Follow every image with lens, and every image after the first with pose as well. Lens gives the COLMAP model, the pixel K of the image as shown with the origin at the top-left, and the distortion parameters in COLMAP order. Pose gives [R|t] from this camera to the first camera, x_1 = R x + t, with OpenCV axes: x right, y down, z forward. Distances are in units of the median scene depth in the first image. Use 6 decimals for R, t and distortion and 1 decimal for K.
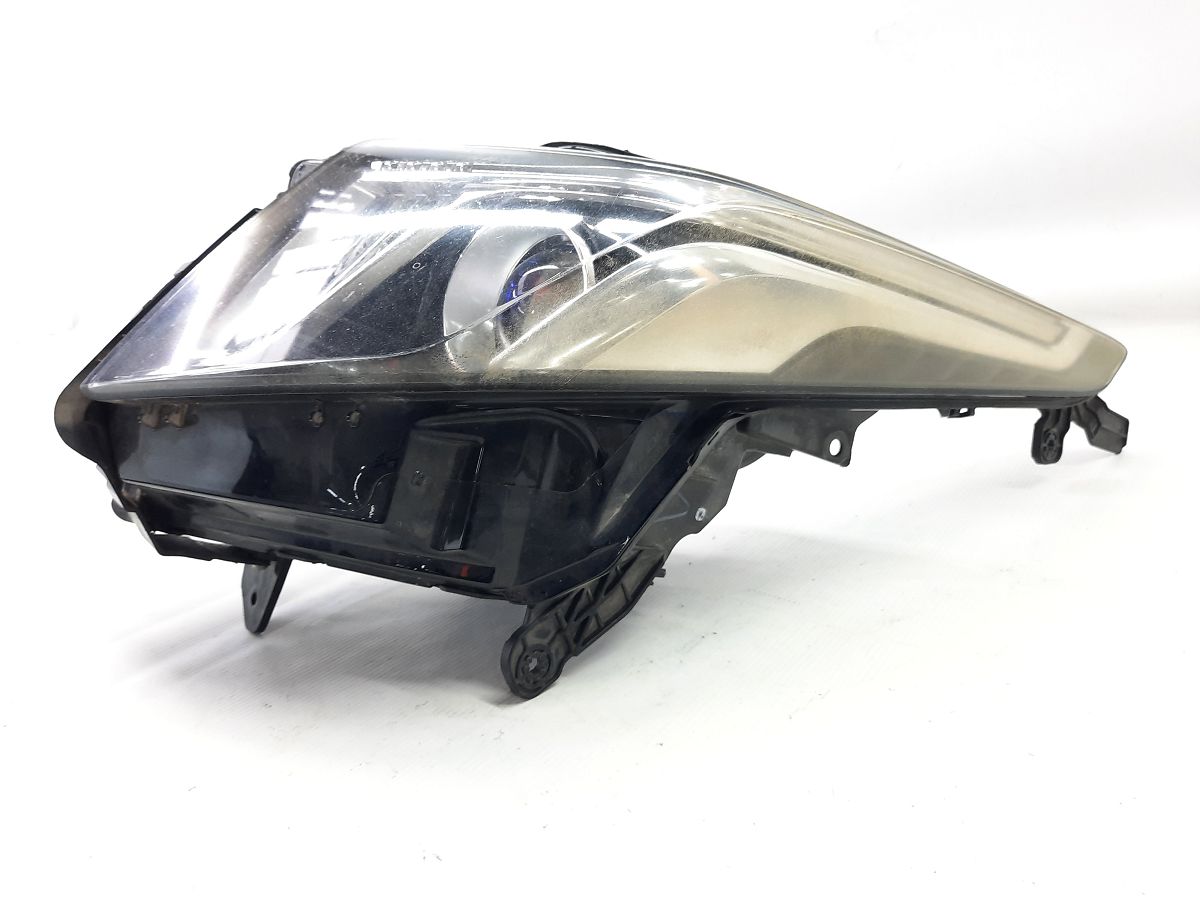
lens RADIAL K [[891.8, 0, 616.6], [0, 891.8, 449.9], [0, 0, 1]] dist [0.077278, -0.109018]
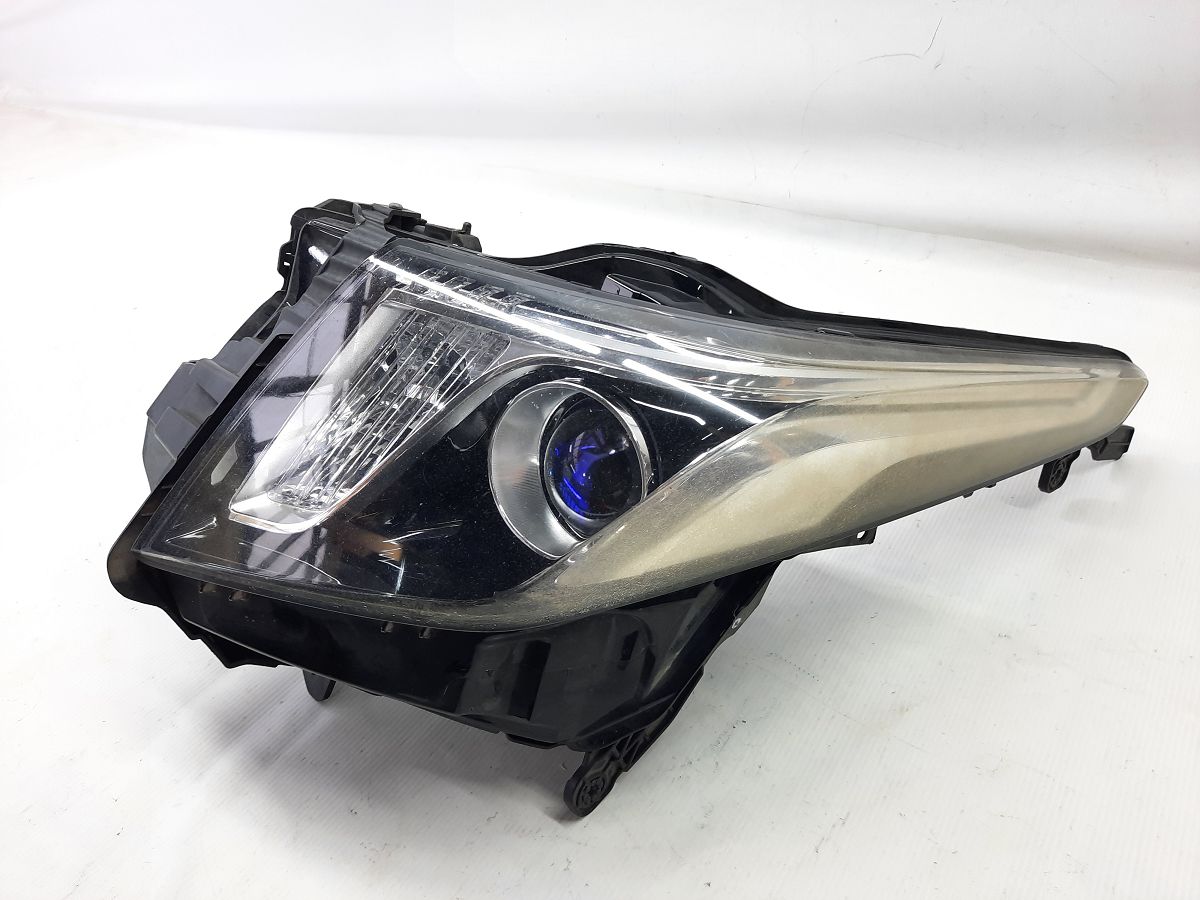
lens RADIAL K [[891.8, 0, 616.6], [0, 891.8, 449.9], [0, 0, 1]] dist [0.077278, -0.109018]
pose [[0.998854, -0.007912, 0.047199, -0.107845], [-0.008754, 0.939391, 0.342736, -0.538586], [-0.047050, -0.342757, 0.938245, 0.079286]]
